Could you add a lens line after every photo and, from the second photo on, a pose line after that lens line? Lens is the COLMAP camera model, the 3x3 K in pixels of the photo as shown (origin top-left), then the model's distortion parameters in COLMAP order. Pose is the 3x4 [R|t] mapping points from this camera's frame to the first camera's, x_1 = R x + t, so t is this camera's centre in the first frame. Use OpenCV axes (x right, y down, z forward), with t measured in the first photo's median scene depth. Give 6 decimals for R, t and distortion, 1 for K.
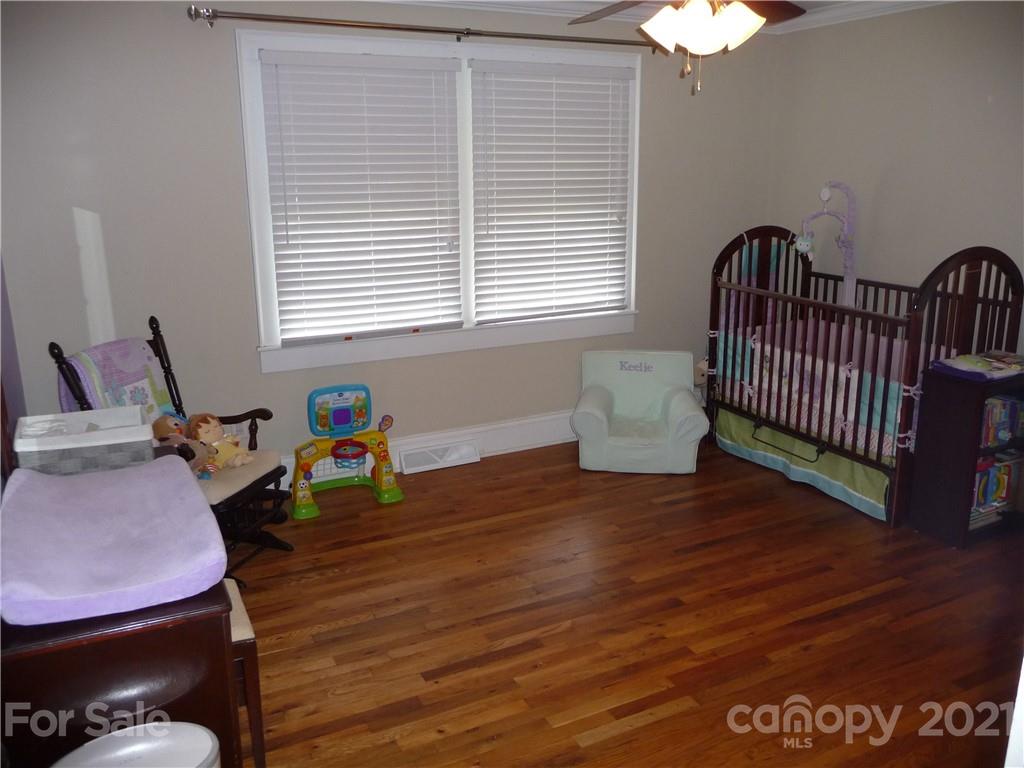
lens RADIAL K [[841.2, 0, 511.4], [0, 841.2, 384.0], [0, 0, 1]] dist [-0.039441, 0.024204]
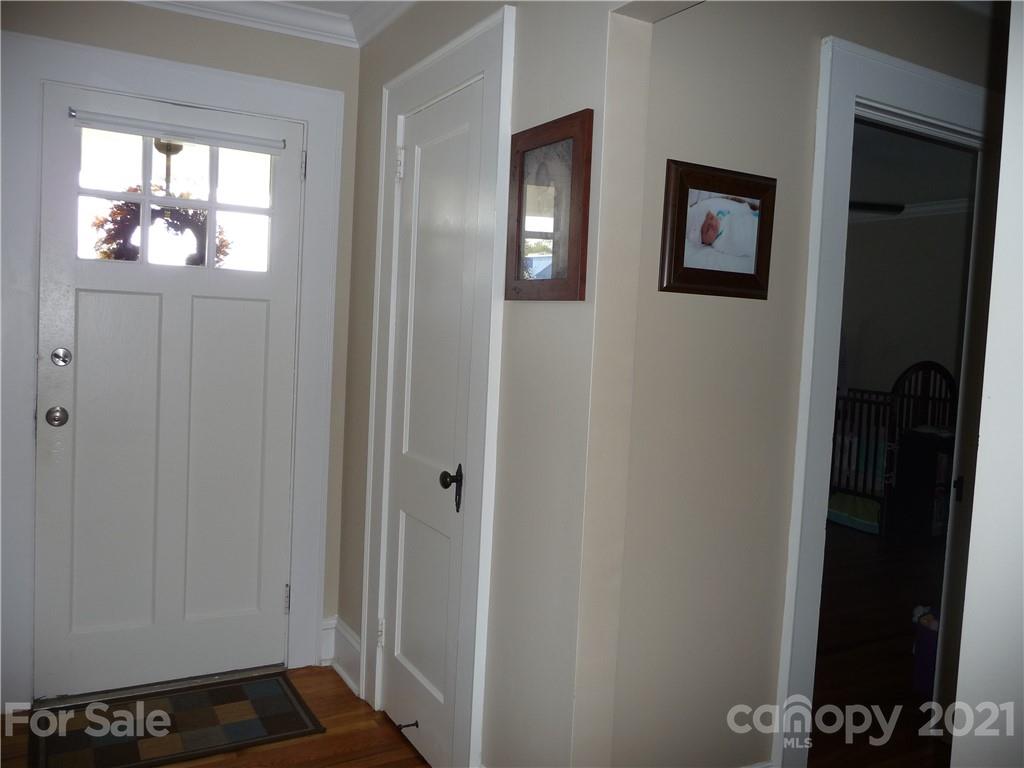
lens RADIAL K [[841.2, 0, 511.7], [0, 841.2, 385.2], [0, 0, 1]] dist [-0.039441, 0.024204]
pose [[0.997290, 0.051281, 0.052745, -0.329154], [-0.040706, 0.981897, -0.184992, 0.210526], [-0.061277, 0.182344, 0.981324, -0.532824]]
